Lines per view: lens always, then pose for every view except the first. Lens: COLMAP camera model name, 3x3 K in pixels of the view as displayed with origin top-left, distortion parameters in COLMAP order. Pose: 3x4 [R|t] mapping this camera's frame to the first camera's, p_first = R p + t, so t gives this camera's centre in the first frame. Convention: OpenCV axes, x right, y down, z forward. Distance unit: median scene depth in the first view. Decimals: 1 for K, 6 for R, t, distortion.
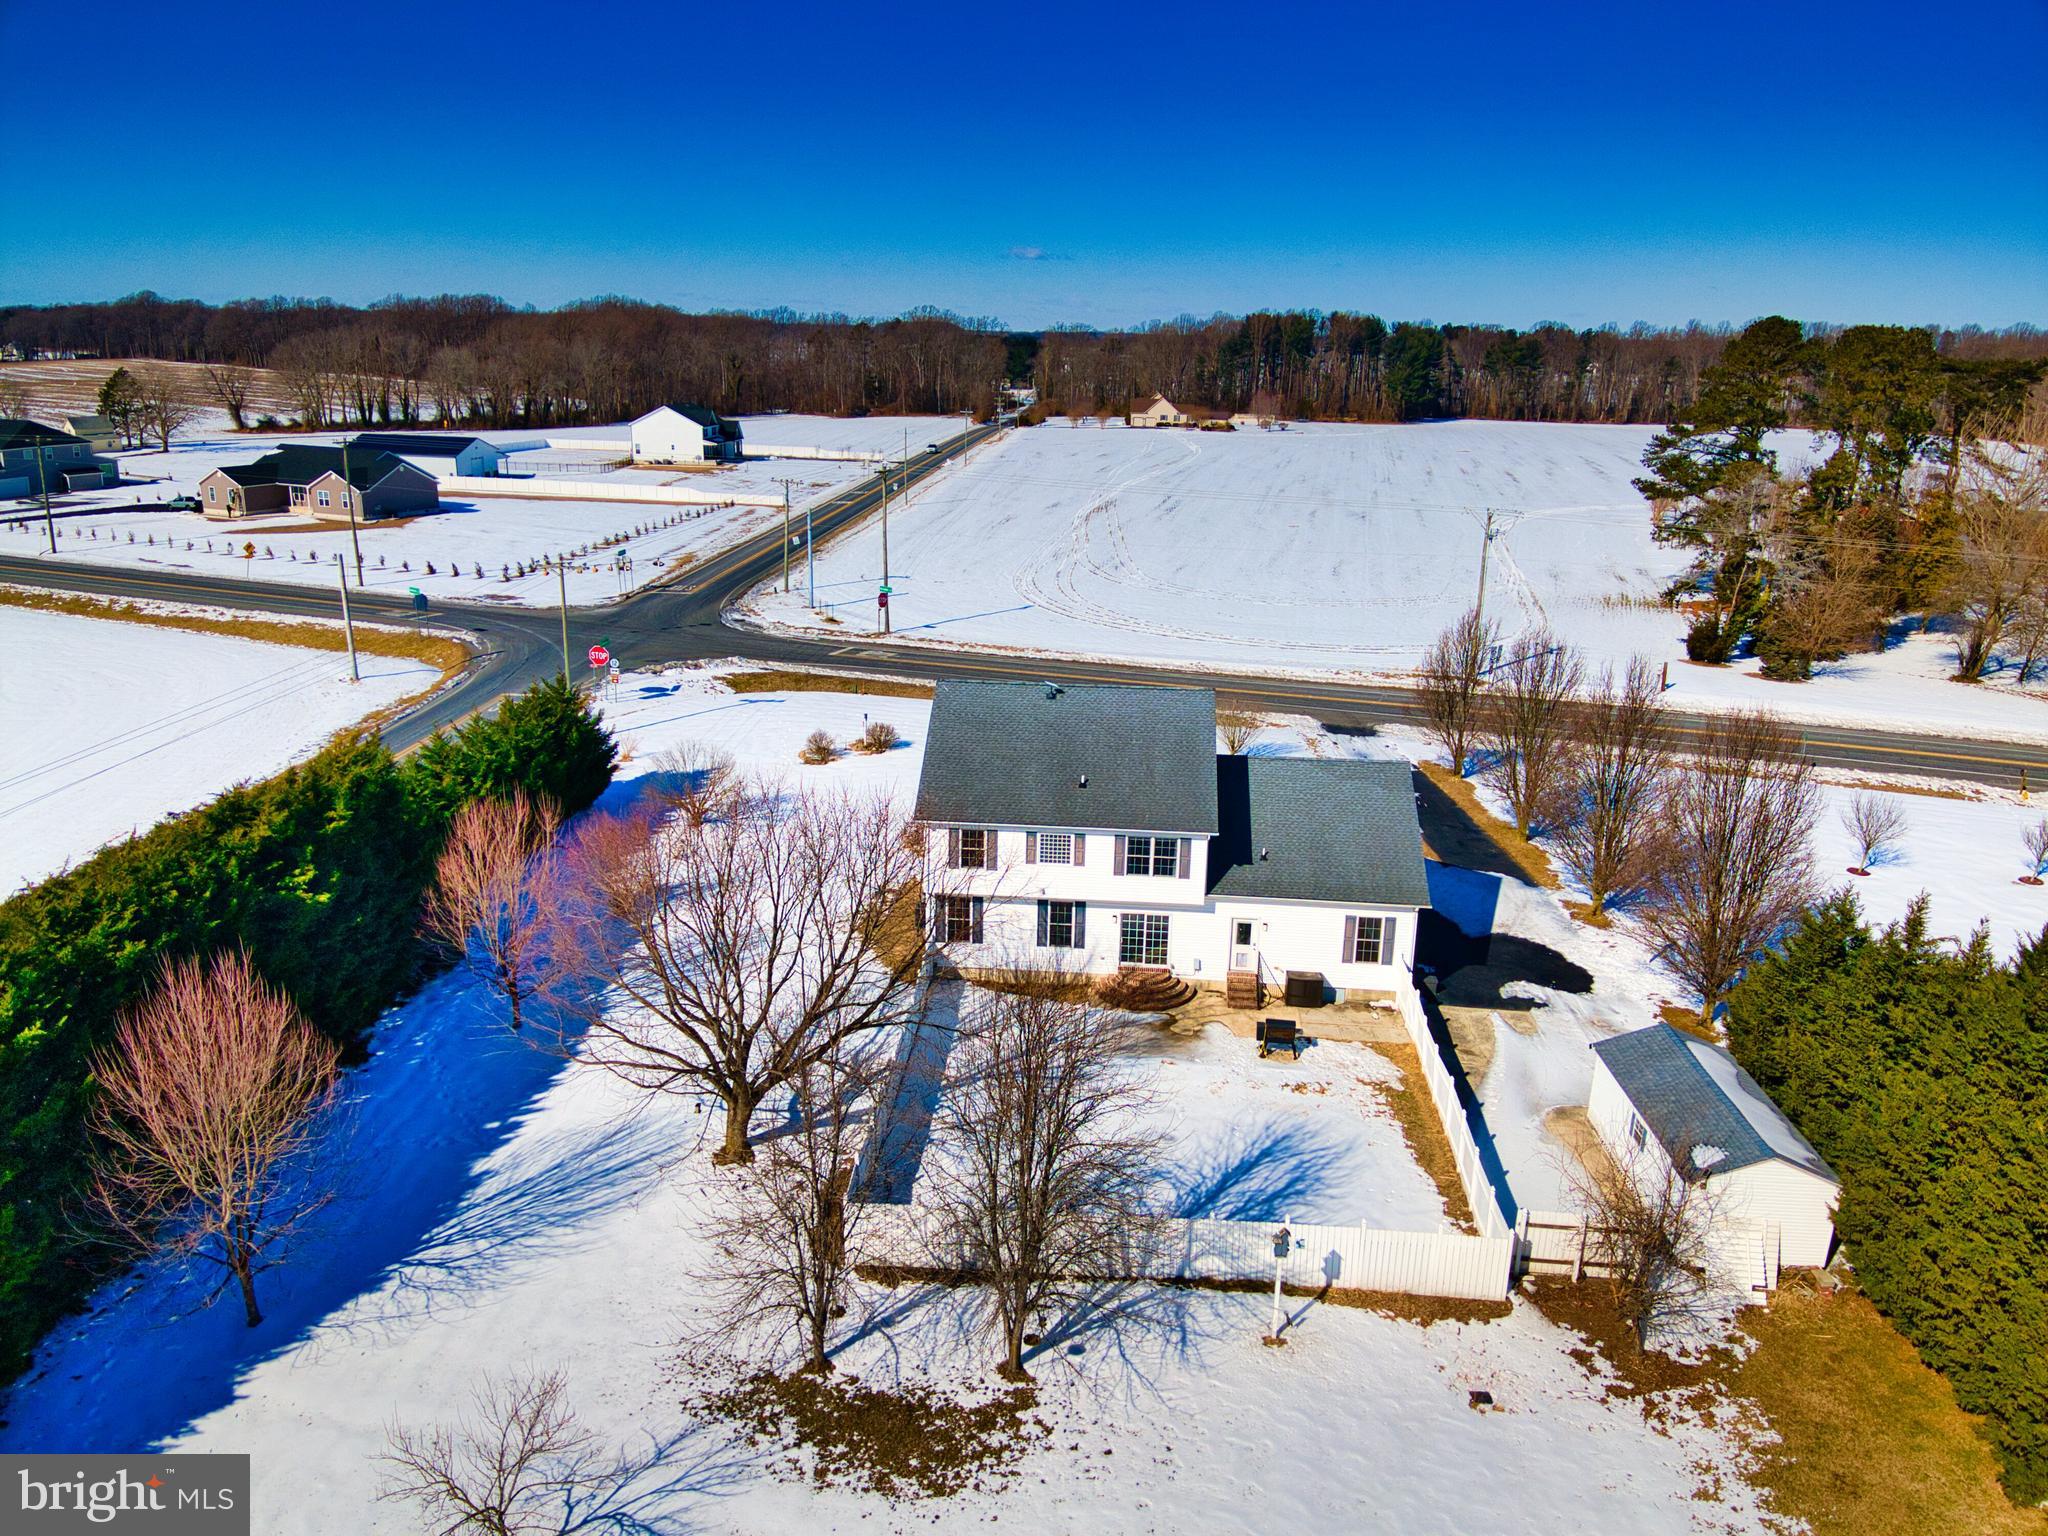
lens RADIAL K [[1473.8, 0, 1029.7], [0, 1473.8, 799.0], [0, 0, 1]] dist [0.138635, -0.260193]
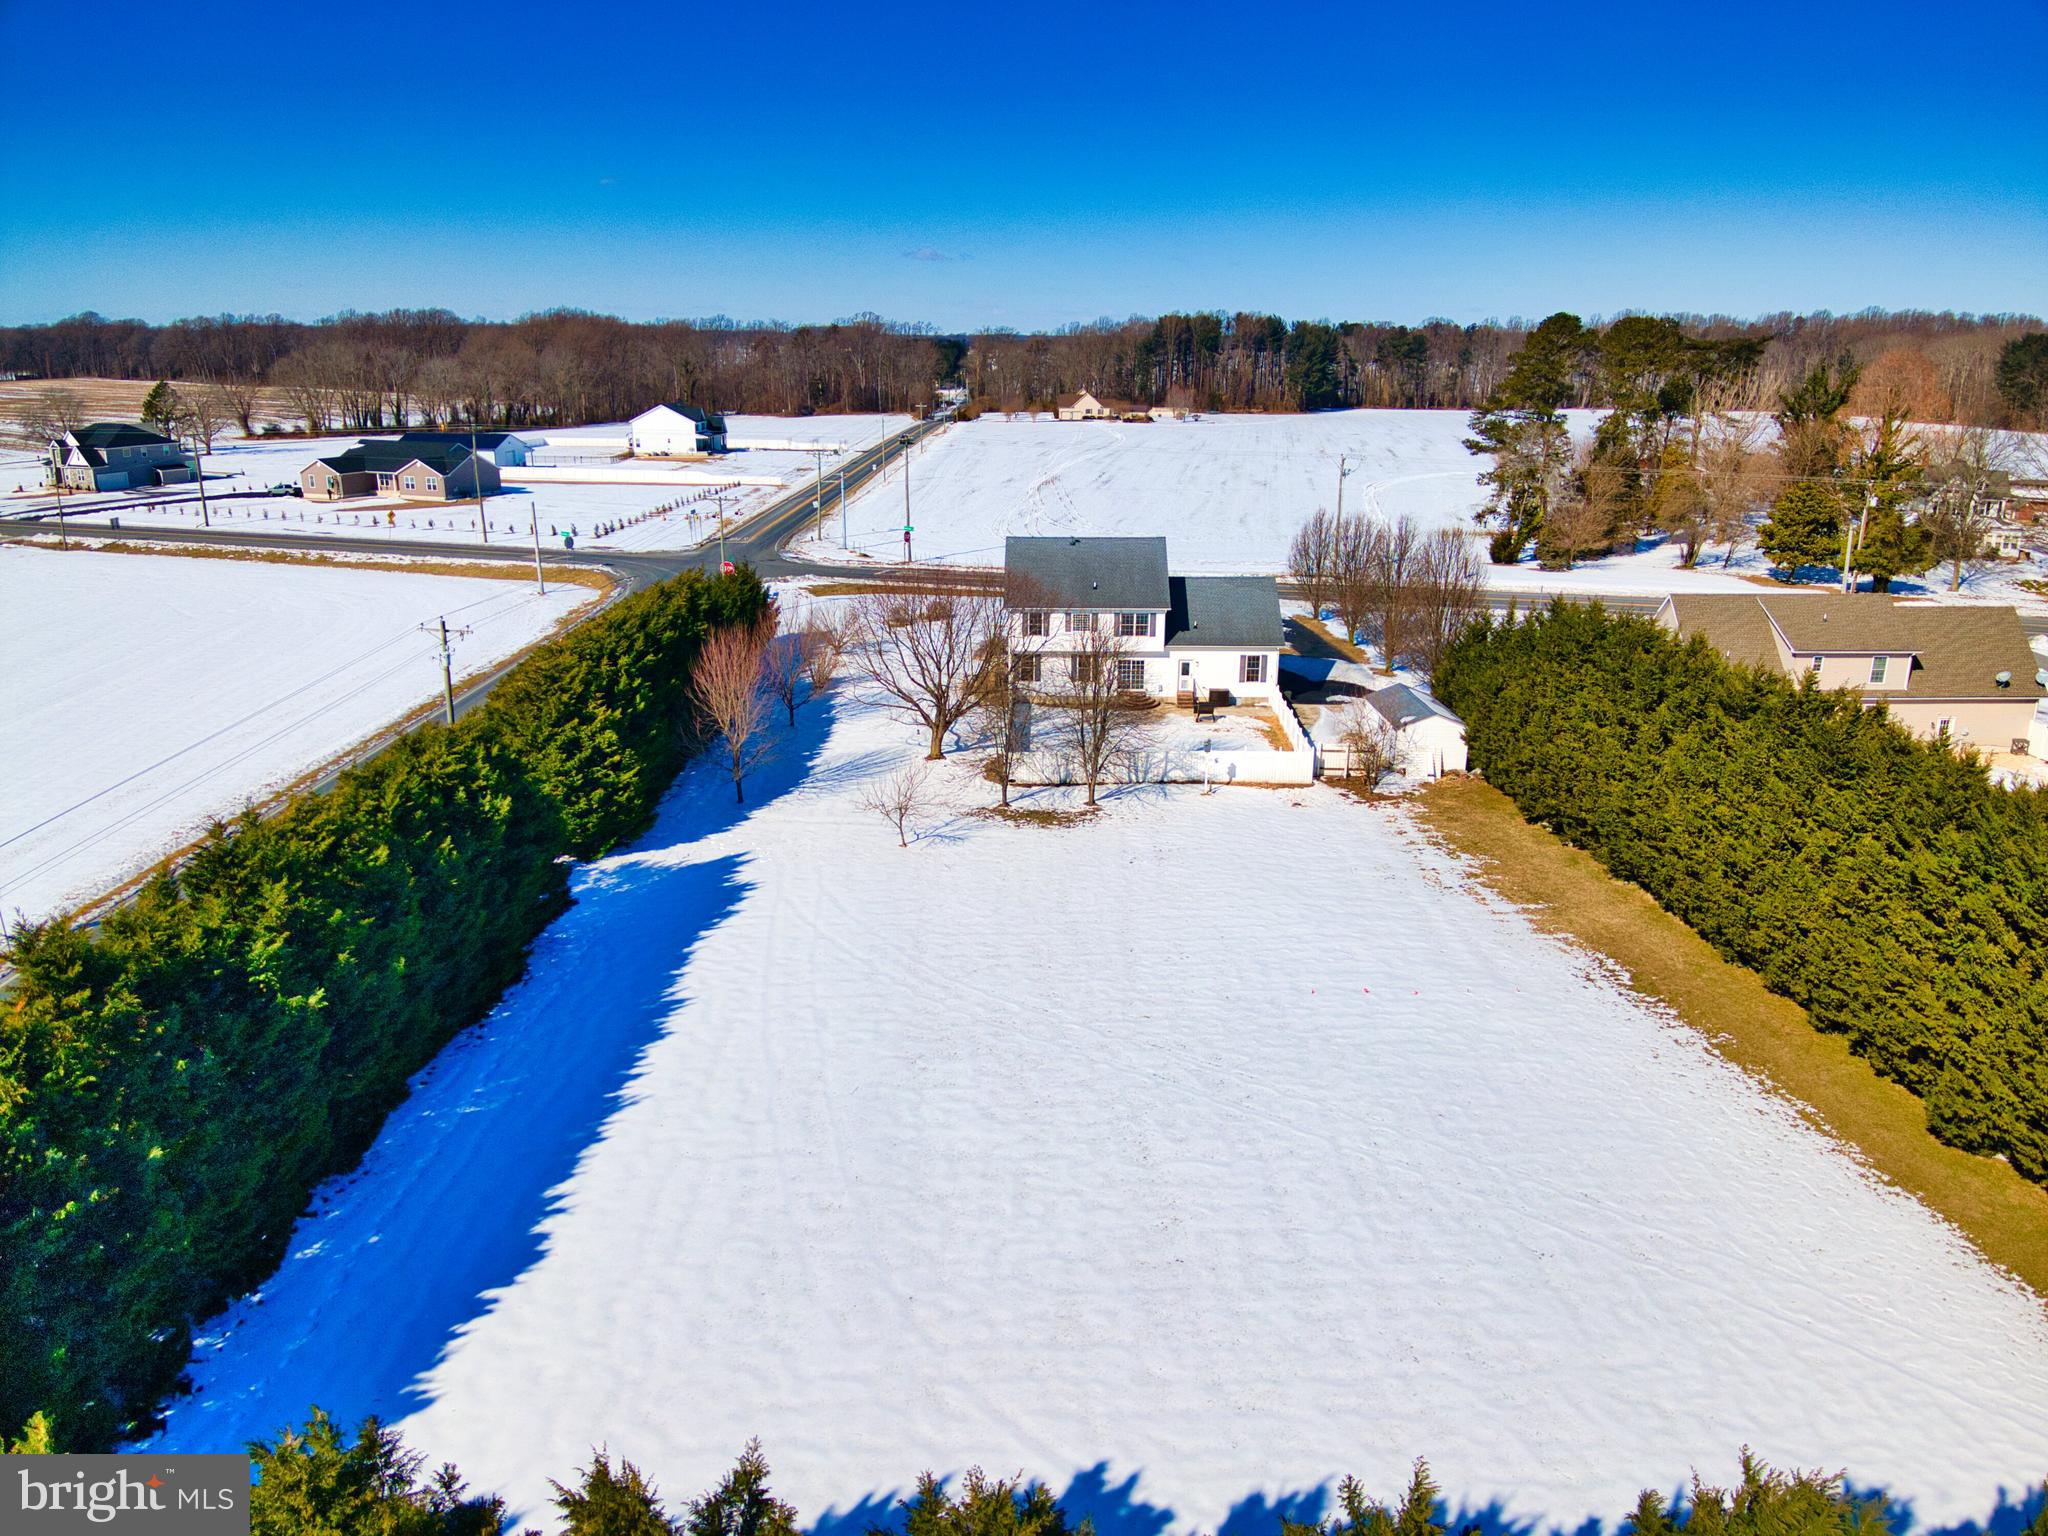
lens RADIAL K [[1473.8, 0, 1029.7], [0, 1473.8, 799.0], [0, 0, 1]] dist [0.138635, -0.260193]
pose [[0.998257, -0.032596, 0.049194, -0.059038], [0.032668, 0.999466, -0.000658, 0.103787], [-0.049146, 0.002264, 0.998789, -0.335581]]
